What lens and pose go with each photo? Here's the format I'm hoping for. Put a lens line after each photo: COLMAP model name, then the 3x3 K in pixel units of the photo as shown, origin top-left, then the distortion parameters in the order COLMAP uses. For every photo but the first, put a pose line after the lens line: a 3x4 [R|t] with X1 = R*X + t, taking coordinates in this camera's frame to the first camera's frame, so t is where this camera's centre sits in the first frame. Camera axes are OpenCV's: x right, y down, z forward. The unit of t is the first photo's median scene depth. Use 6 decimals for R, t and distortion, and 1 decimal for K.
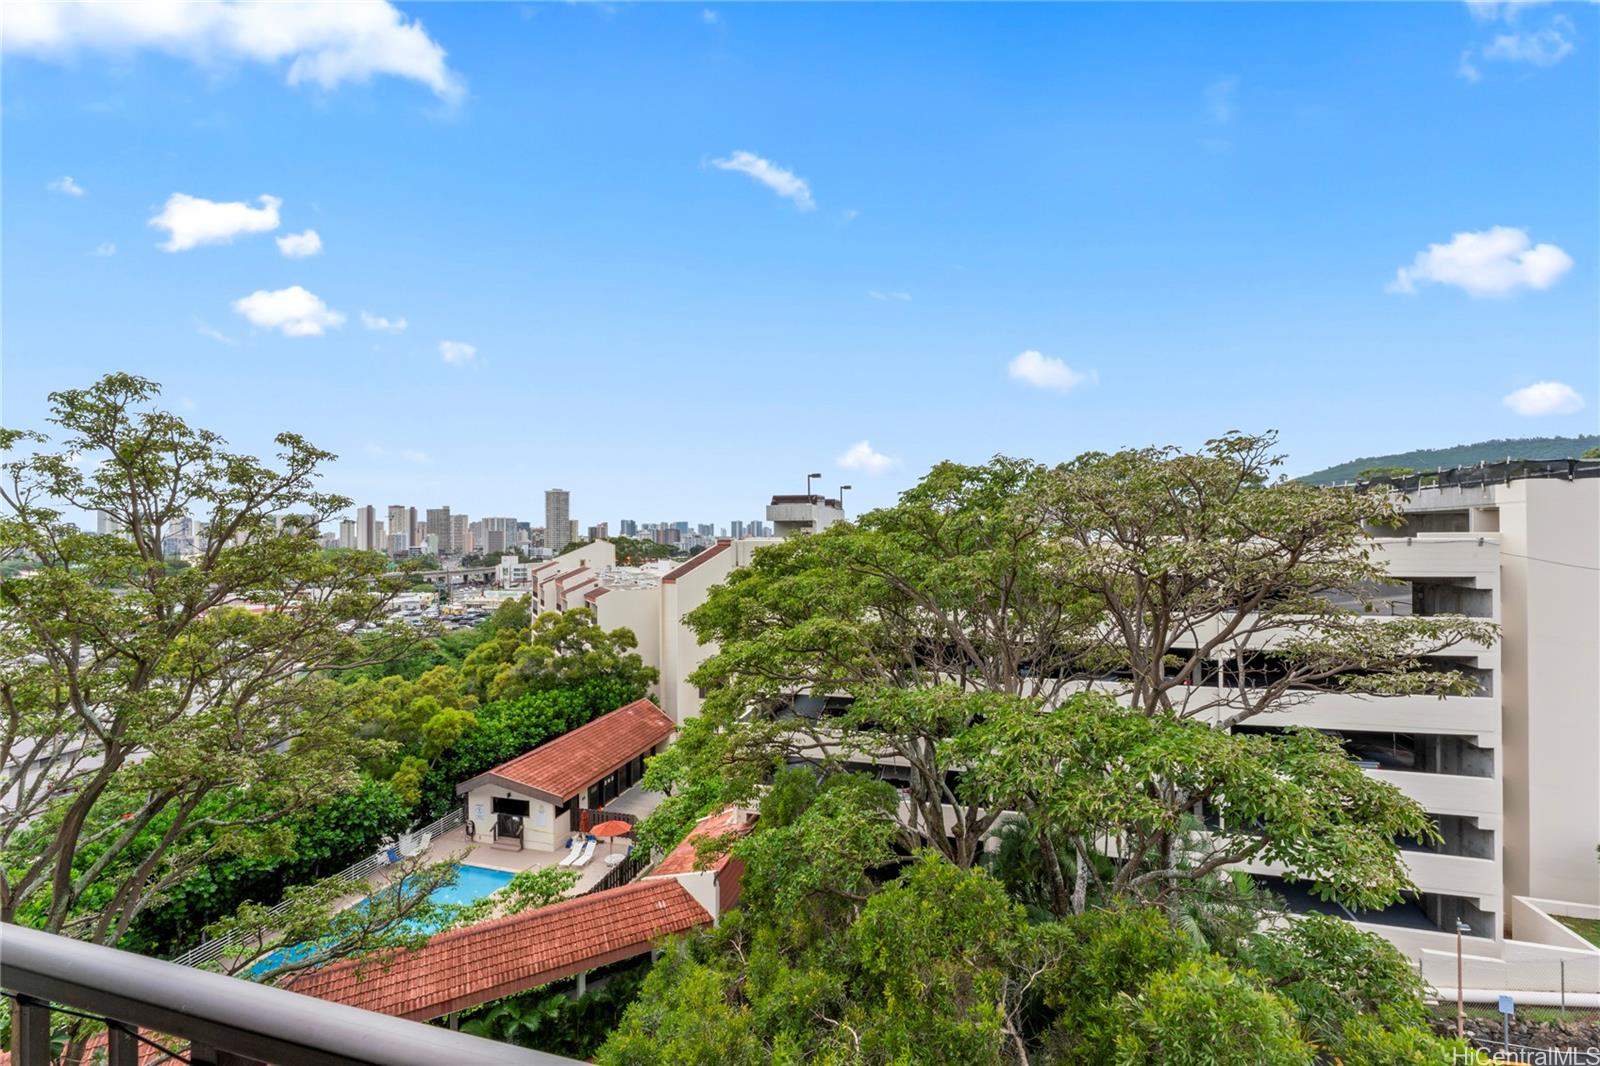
lens RADIAL K [[646.5, 0, 804.2], [0, 646.5, 534.8], [0, 0, 1]] dist [-0.001573, 0.000068]
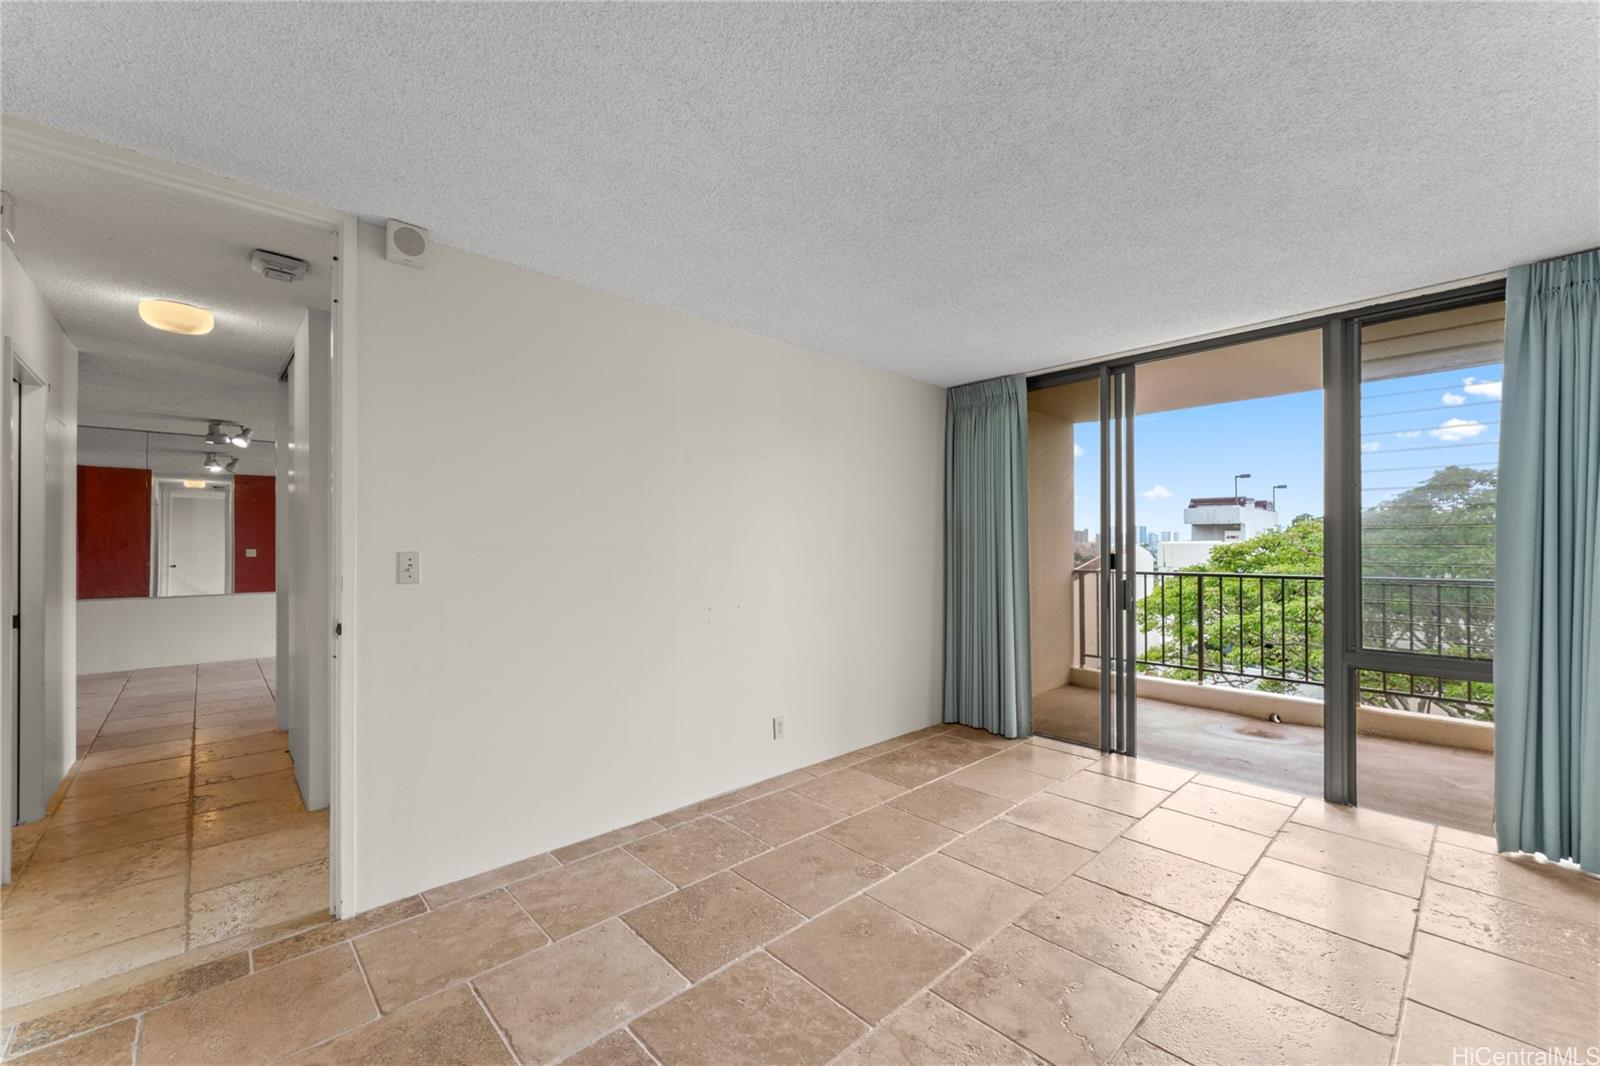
lens RADIAL K [[646.5, 0, 807.1], [0, 646.5, 541.5], [0, 0, 1]] dist [-0.001573, 0.000068]
pose [[0.855078, 0.002953, -0.518492, -0.041600], [-0.002828, 0.999995, 0.001031, 0.005382], [0.518492, 0.000585, 0.855082, -0.145744]]
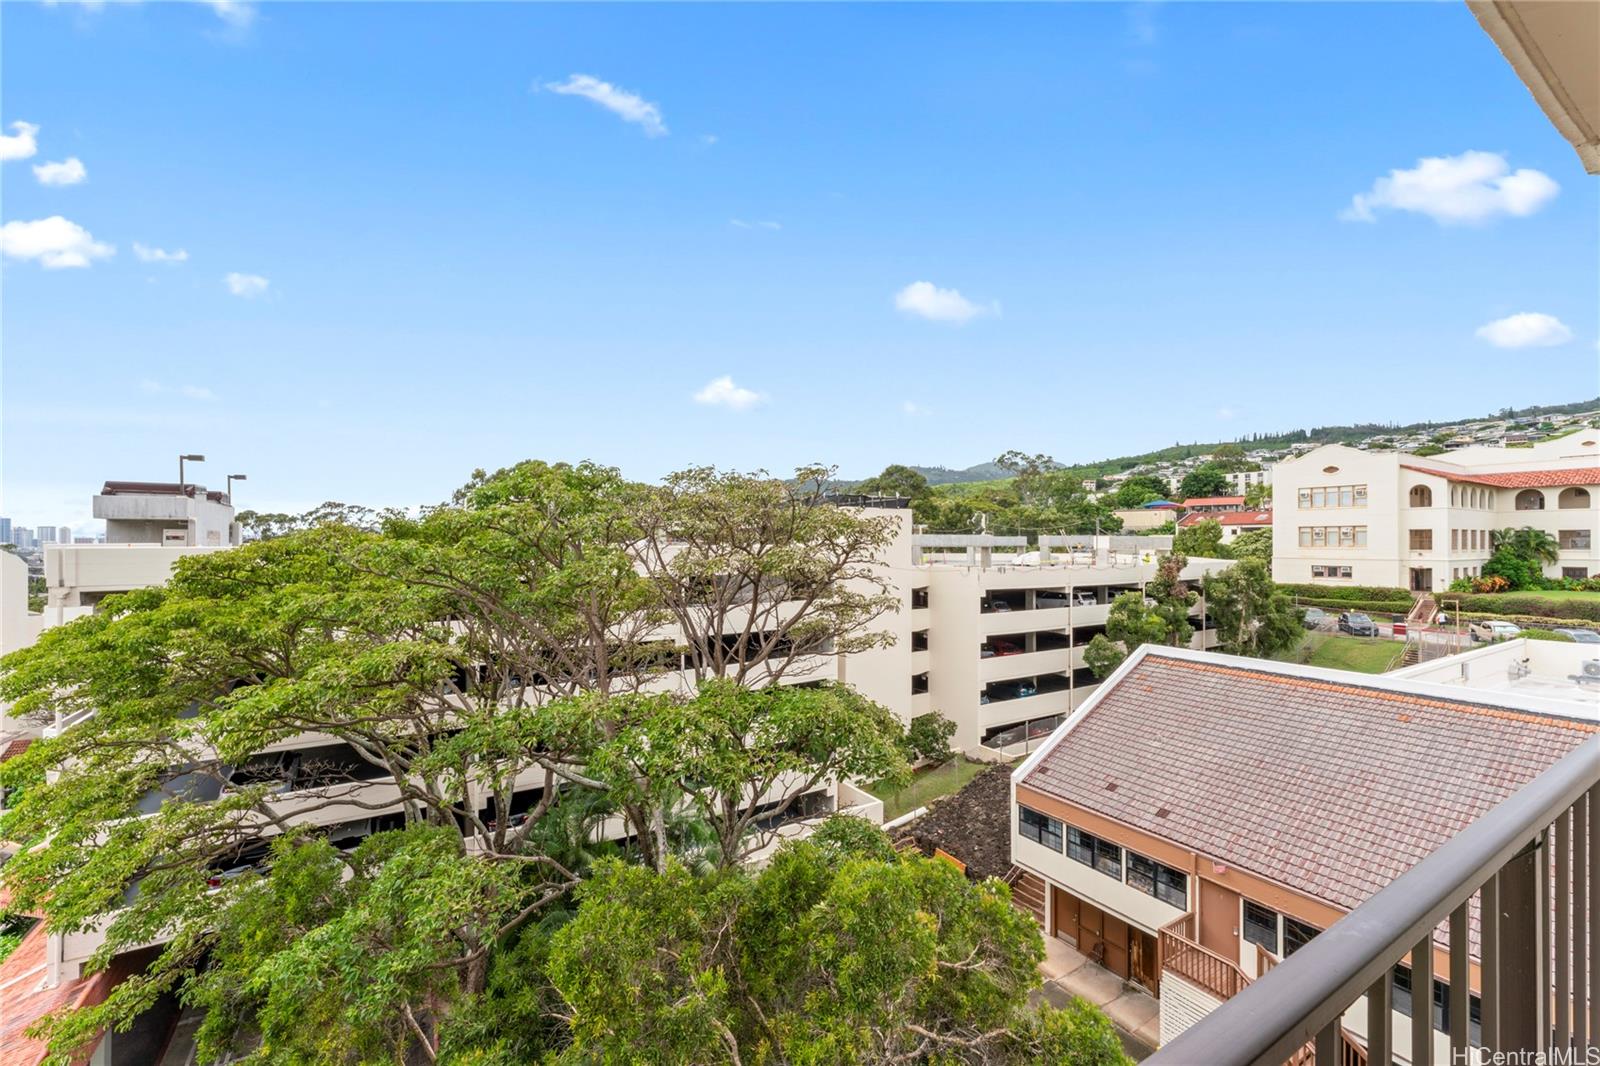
lens RADIAL K [[646.5, 0, 791.0], [0, 646.5, 537.8], [0, 0, 1]] dist [-0.001573, 0.000068]
pose [[0.682826, 0.010295, 0.730508, -0.056593], [-0.005422, 0.999945, -0.009023, 0.000804], [-0.730561, 0.002200, 0.682844, 0.021446]]
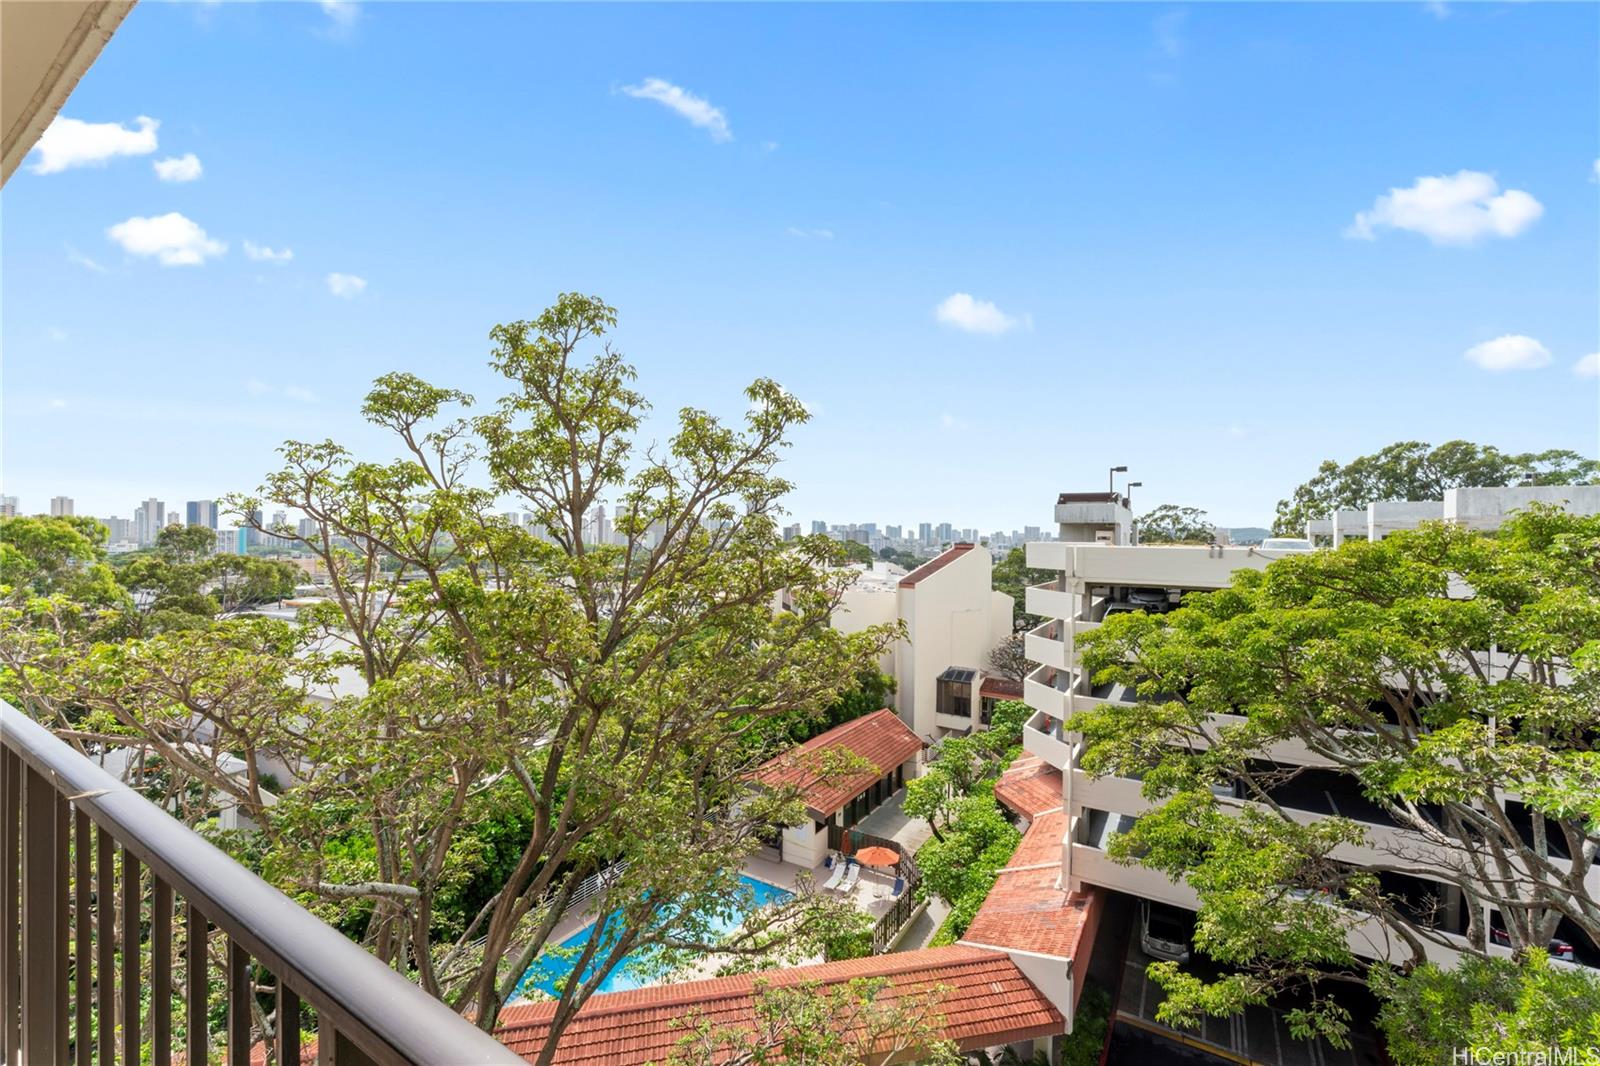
lens RADIAL K [[646.5, 0, 817.0], [0, 646.5, 542.2], [0, 0, 1]] dist [-0.001573, 0.000068]
pose [[0.964429, 0.020699, -0.263531, -0.146771], [-0.018531, 0.999771, 0.010709, 0.001217], [0.263692, -0.005444, 0.964592, 0.093349]]
